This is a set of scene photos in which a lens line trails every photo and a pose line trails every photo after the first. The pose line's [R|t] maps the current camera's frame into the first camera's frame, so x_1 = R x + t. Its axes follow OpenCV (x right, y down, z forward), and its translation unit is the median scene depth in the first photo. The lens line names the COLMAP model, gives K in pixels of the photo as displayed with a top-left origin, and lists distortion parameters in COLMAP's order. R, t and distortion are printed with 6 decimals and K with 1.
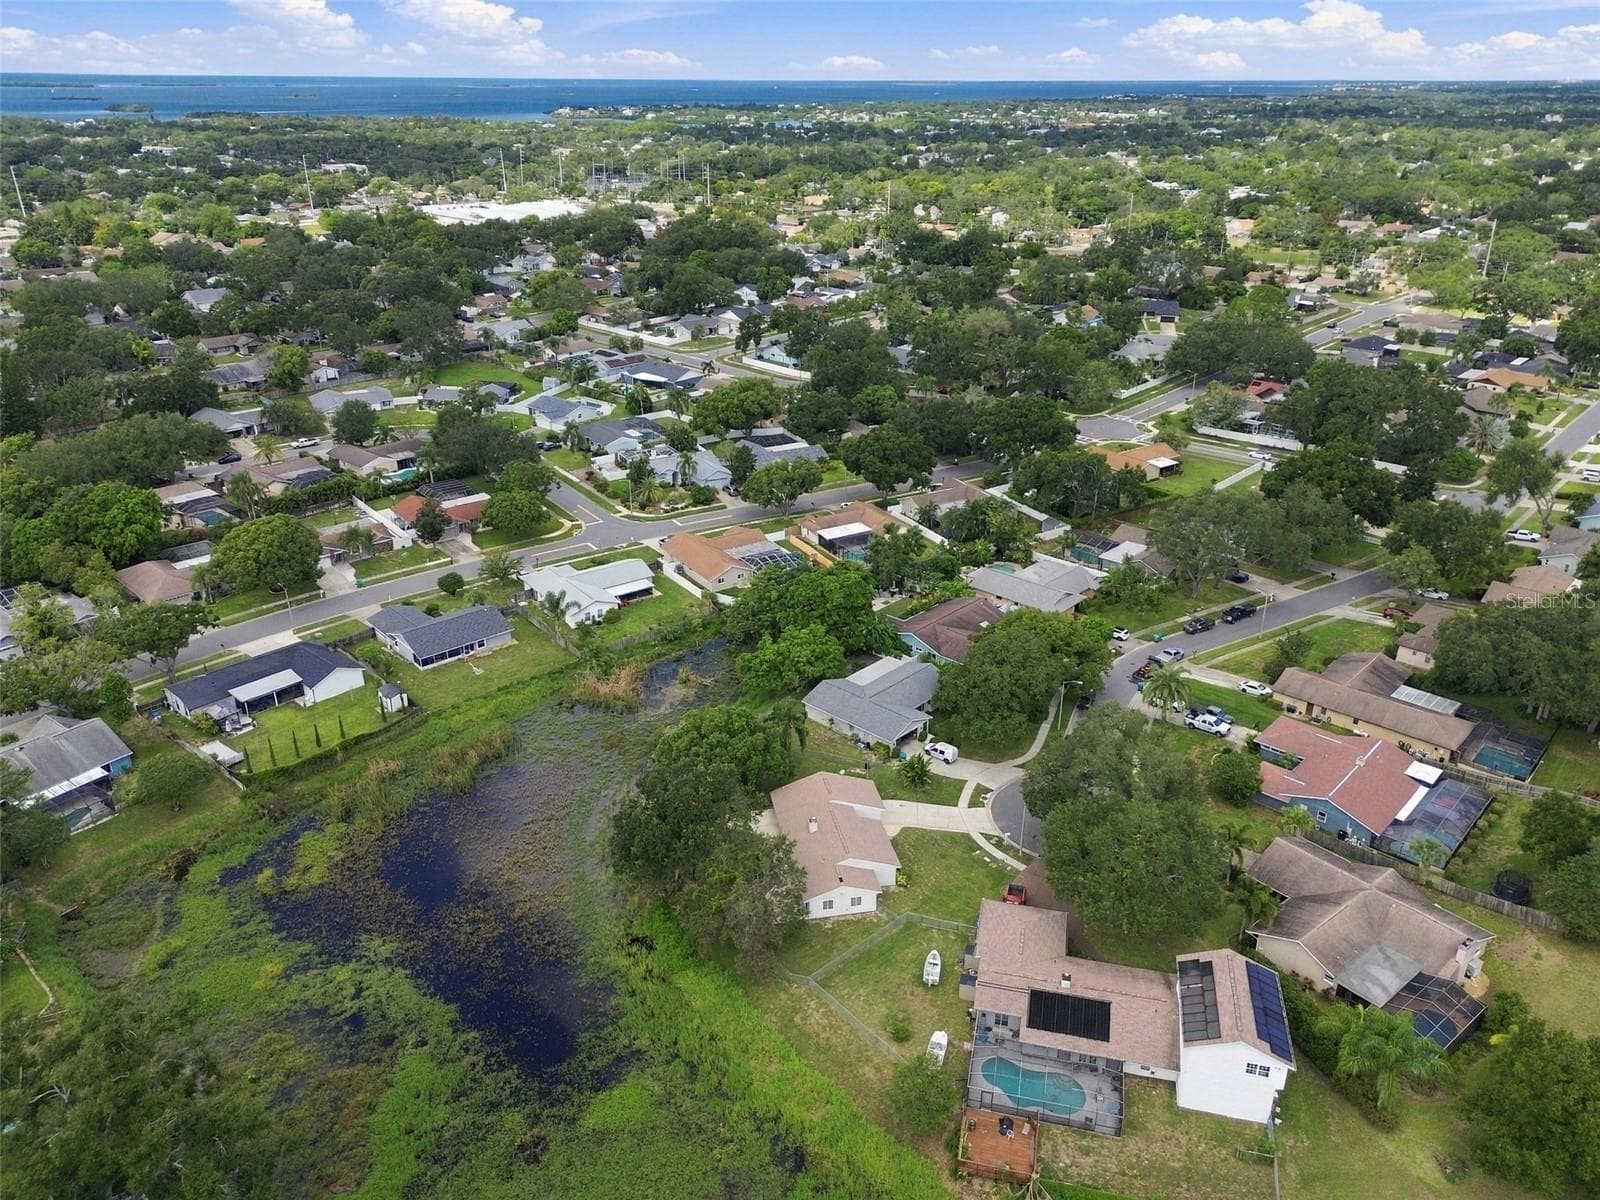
lens RADIAL K [[1150.5, 0, 800.0], [0, 1150.5, 600.0], [0, 0, 1]] dist [0.059069, -0.080271]
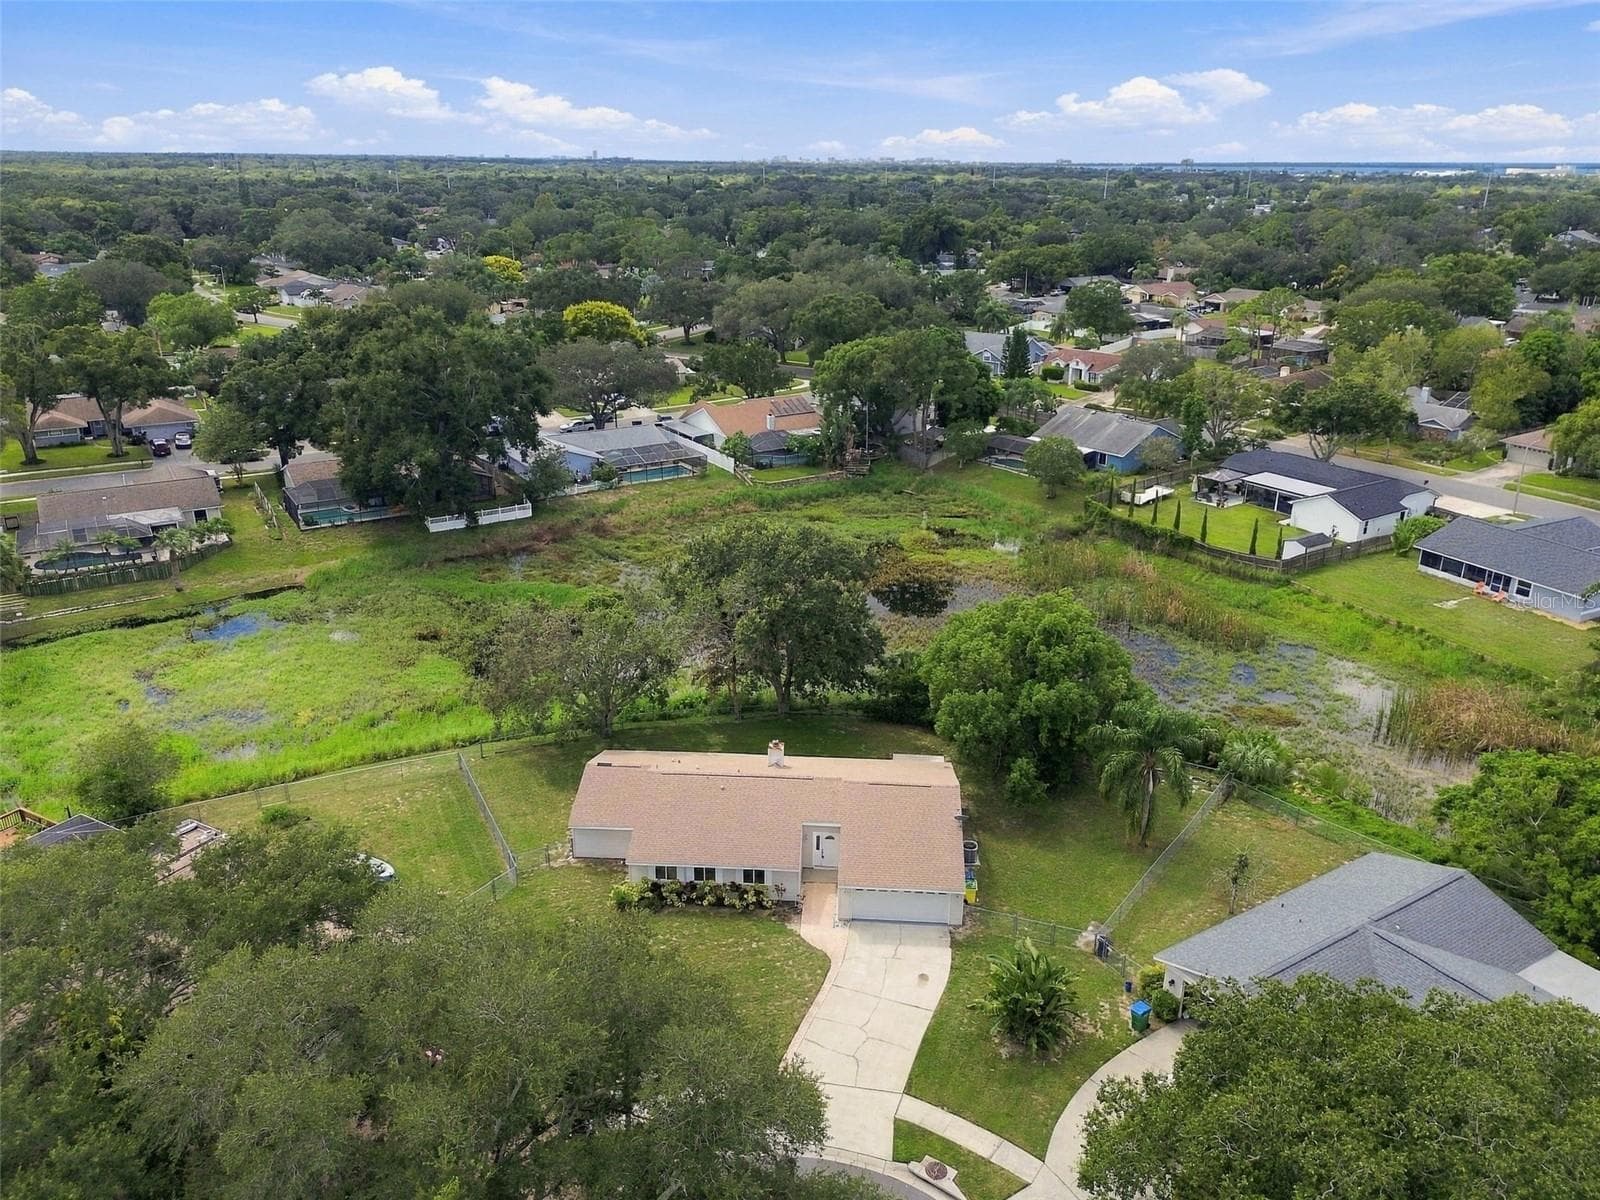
lens RADIAL K [[1150.5, 0, 800.0], [0, 1150.5, 600.0], [0, 0, 1]] dist [0.059069, -0.080271]
pose [[-0.267642, 0.338568, -0.902075, 0.272523], [-0.394320, 0.815749, 0.423162, -0.047885], [0.879135, 0.468962, -0.084824, 0.638543]]
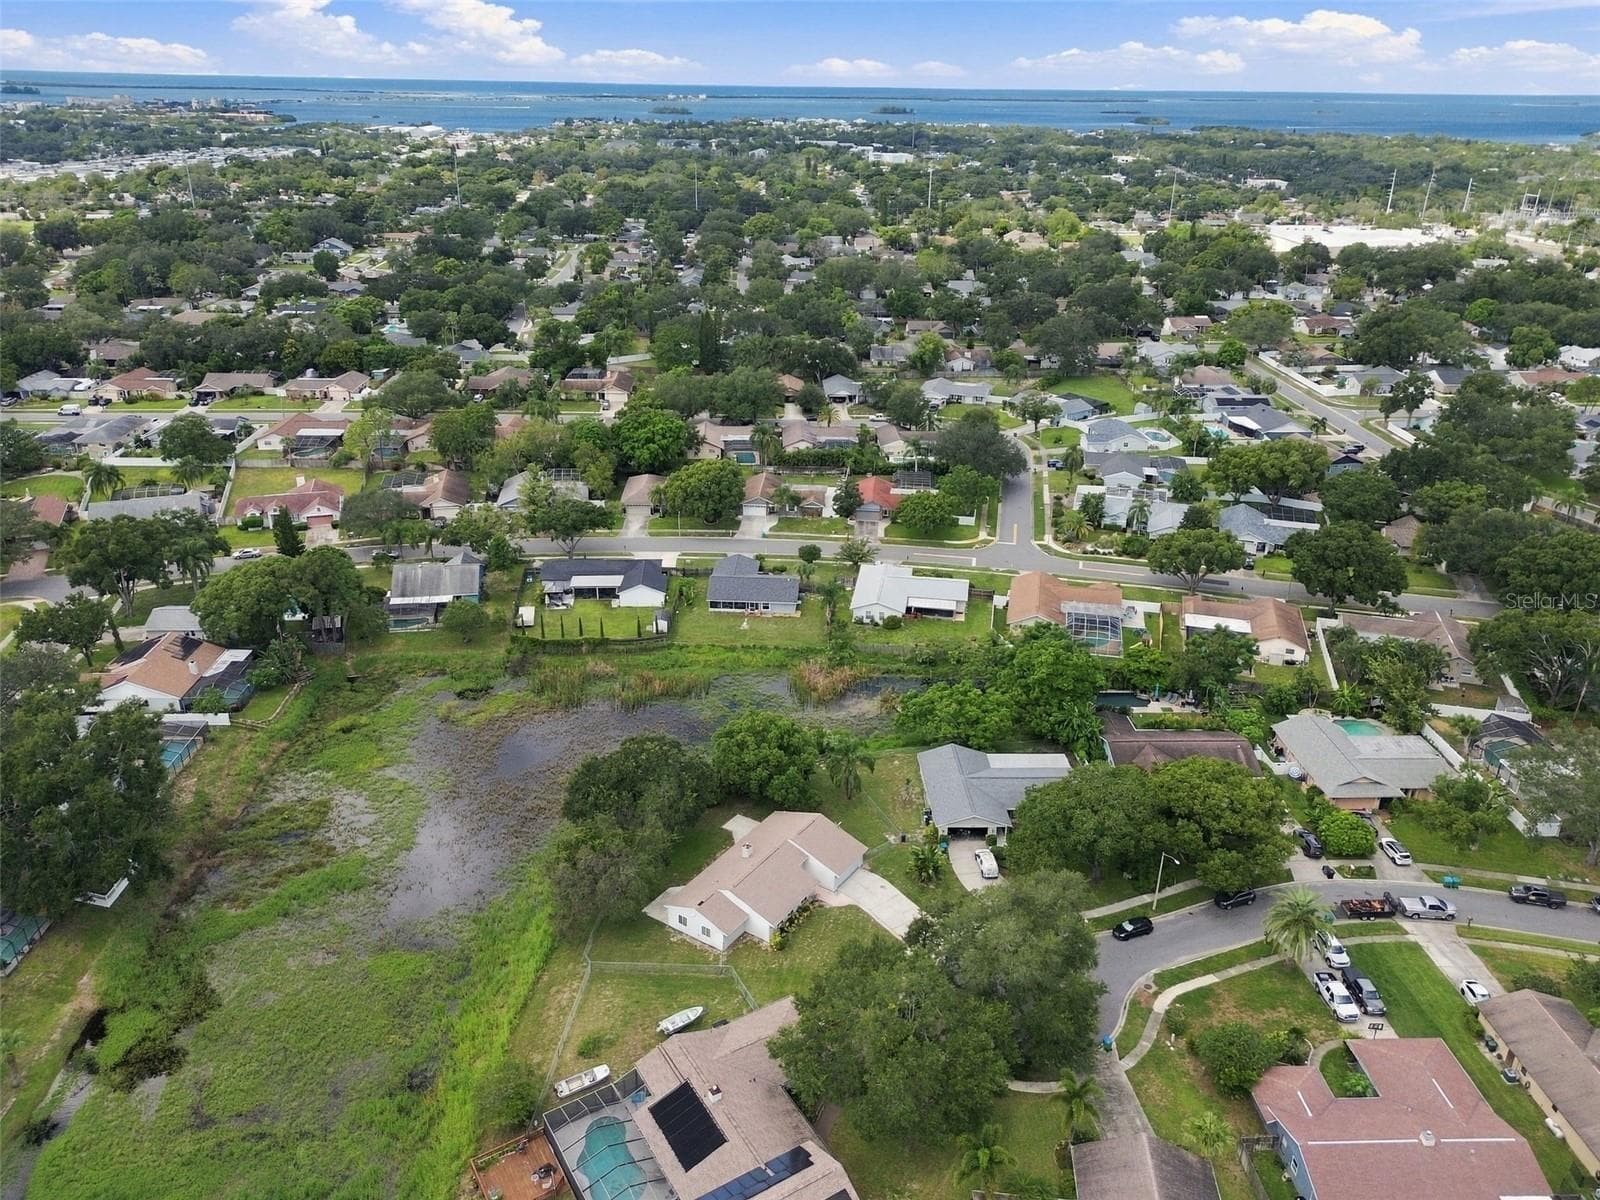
lens RADIAL K [[1140.5, 0, 800.0], [0, 1140.5, 600.0], [0, 0, 1]] dist [0.083180, -0.096066]
pose [[0.715689, 0.292134, -0.634387, 0.372844], [-0.299190, 0.948994, 0.099476, -0.073182], [0.631090, 0.118608, 0.766588, 0.159272]]
